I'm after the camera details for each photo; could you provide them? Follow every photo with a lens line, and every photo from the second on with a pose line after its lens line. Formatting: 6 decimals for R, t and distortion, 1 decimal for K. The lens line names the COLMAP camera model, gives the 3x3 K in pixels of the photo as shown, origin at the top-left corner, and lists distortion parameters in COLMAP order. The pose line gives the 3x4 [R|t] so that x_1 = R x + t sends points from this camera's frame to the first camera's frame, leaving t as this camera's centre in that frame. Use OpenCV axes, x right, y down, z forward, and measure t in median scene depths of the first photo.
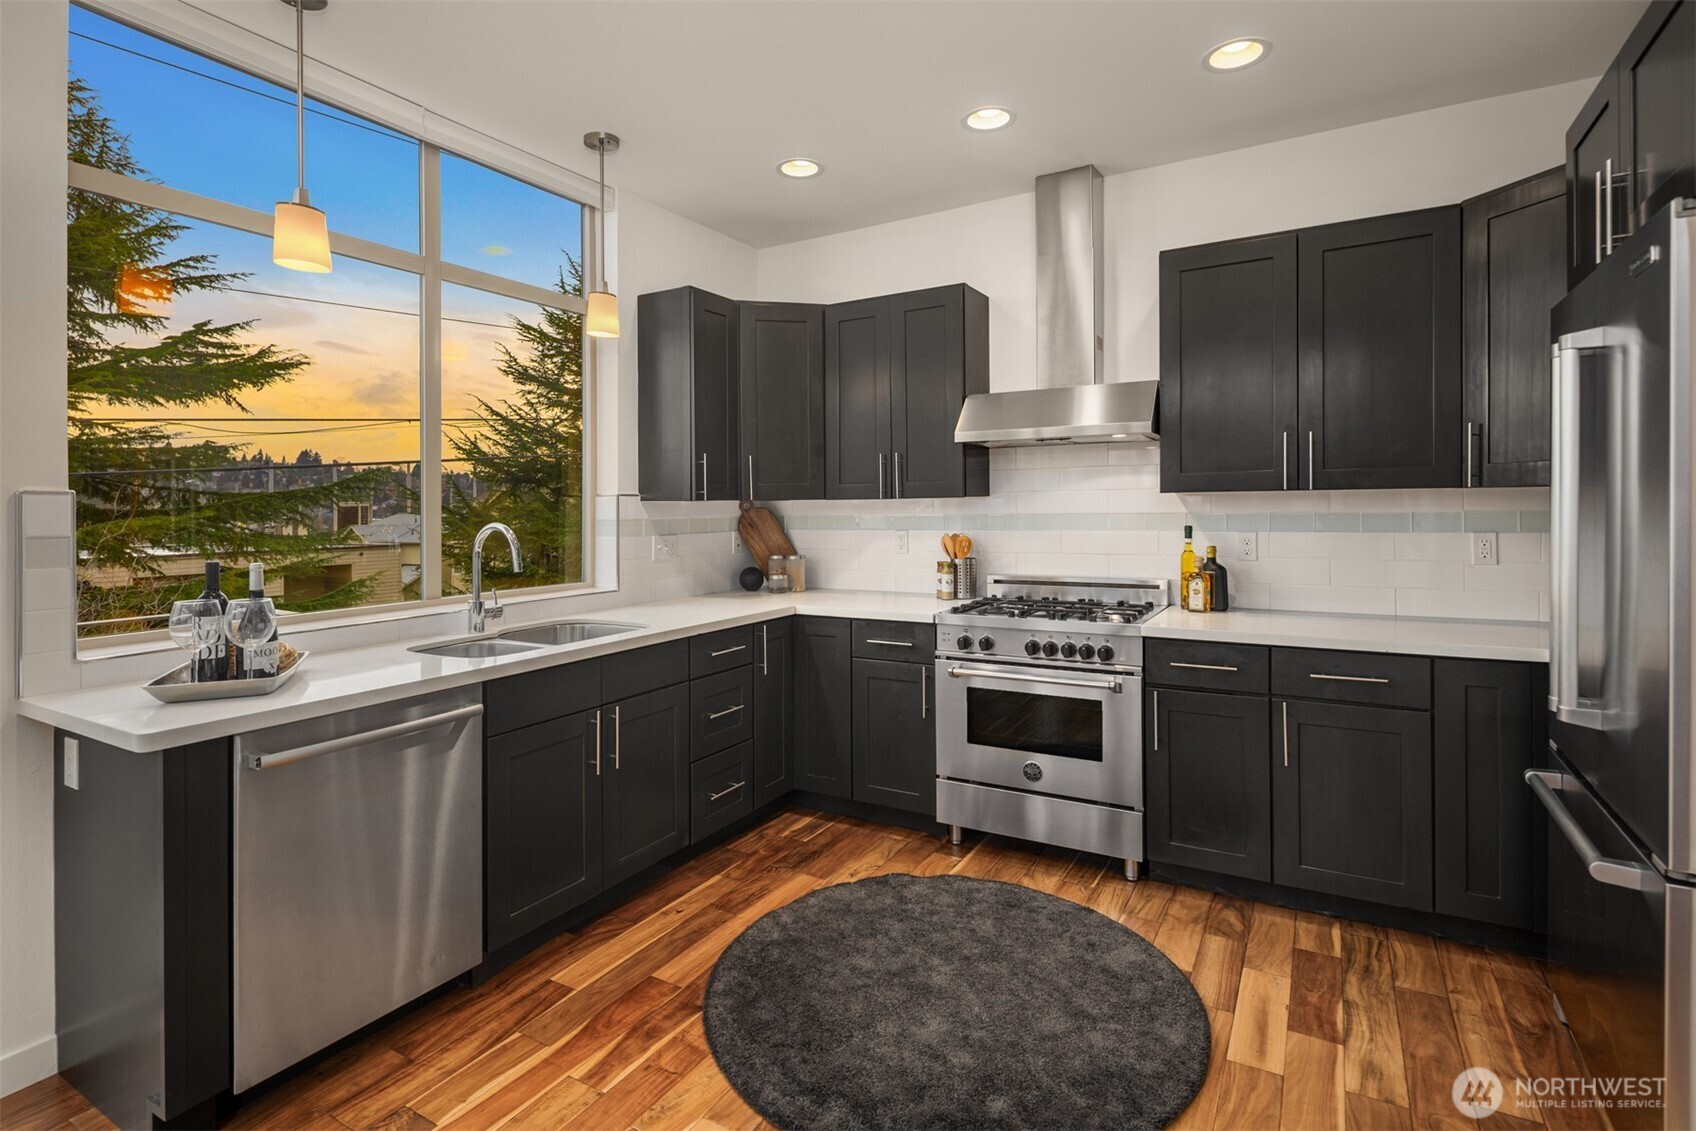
lens RADIAL K [[843.7, 0, 827.1], [0, 843.7, 522.1], [0, 0, 1]] dist [0.006612, -0.004285]
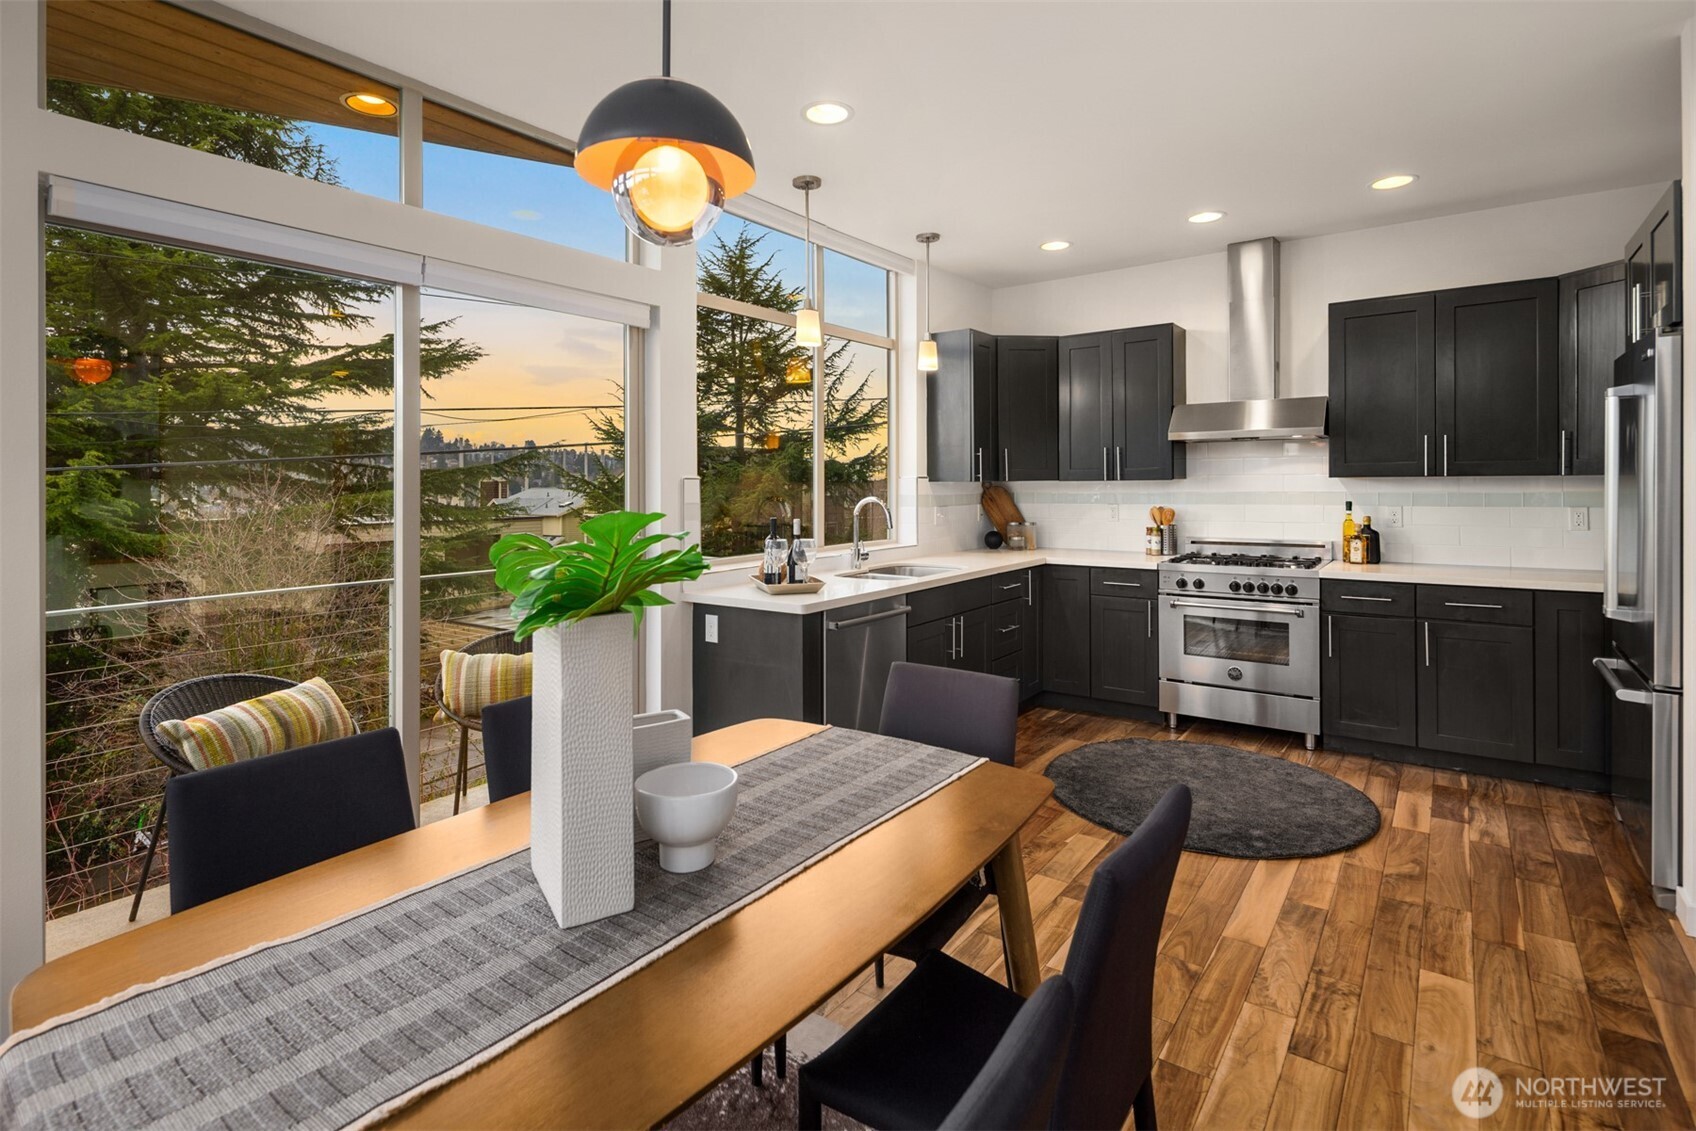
lens RADIAL K [[843.7, 0, 825.7], [0, 843.7, 492.9], [0, 0, 1]] dist [0.006612, -0.004285]
pose [[0.994608, 0.004432, -0.103611, -0.298631], [-0.004962, 0.999976, -0.004857, 0.001477], [0.103587, 0.005345, 0.994606, -0.493413]]
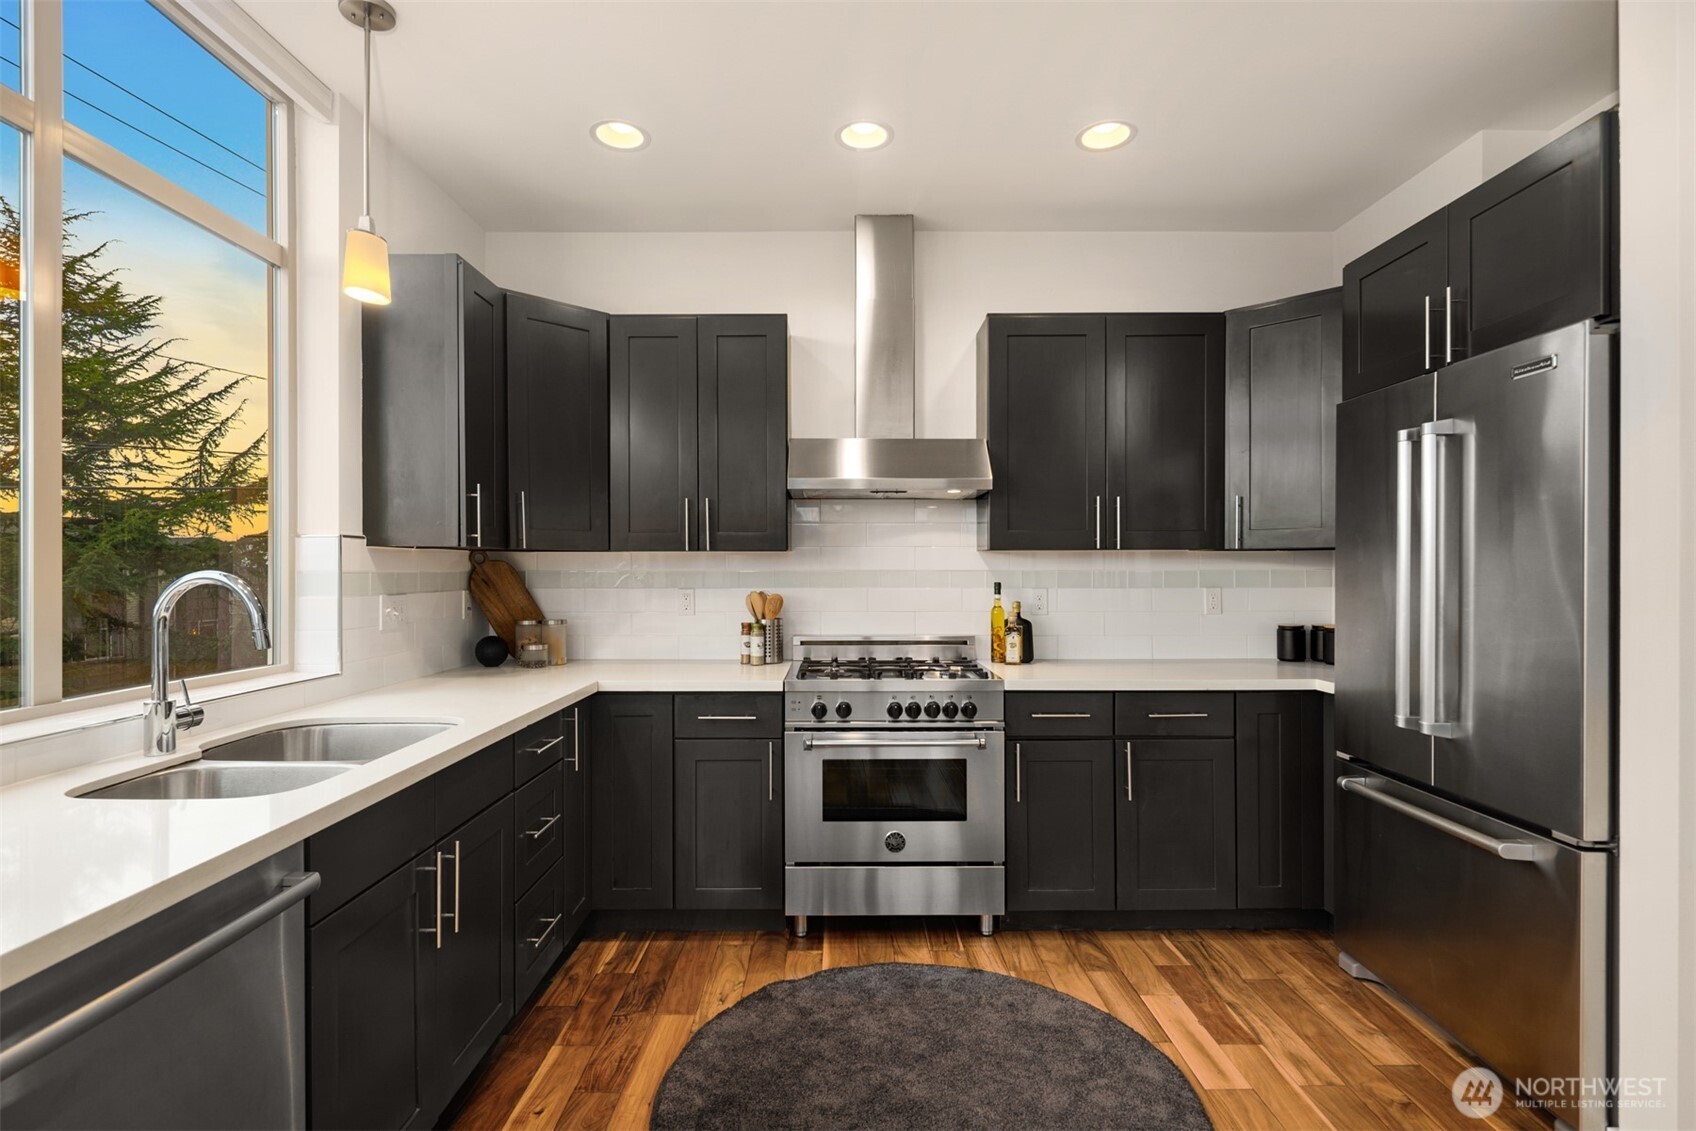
lens RADIAL K [[843.7, 0, 848.1], [0, 843.7, 577.4], [0, 0, 1]] dist [0.006612, -0.004285]
pose [[0.854602, 0.007244, 0.519232, -0.296532], [-0.001269, 0.999929, -0.011863, 0.011124], [-0.519281, 0.009479, 0.854551, 0.218595]]
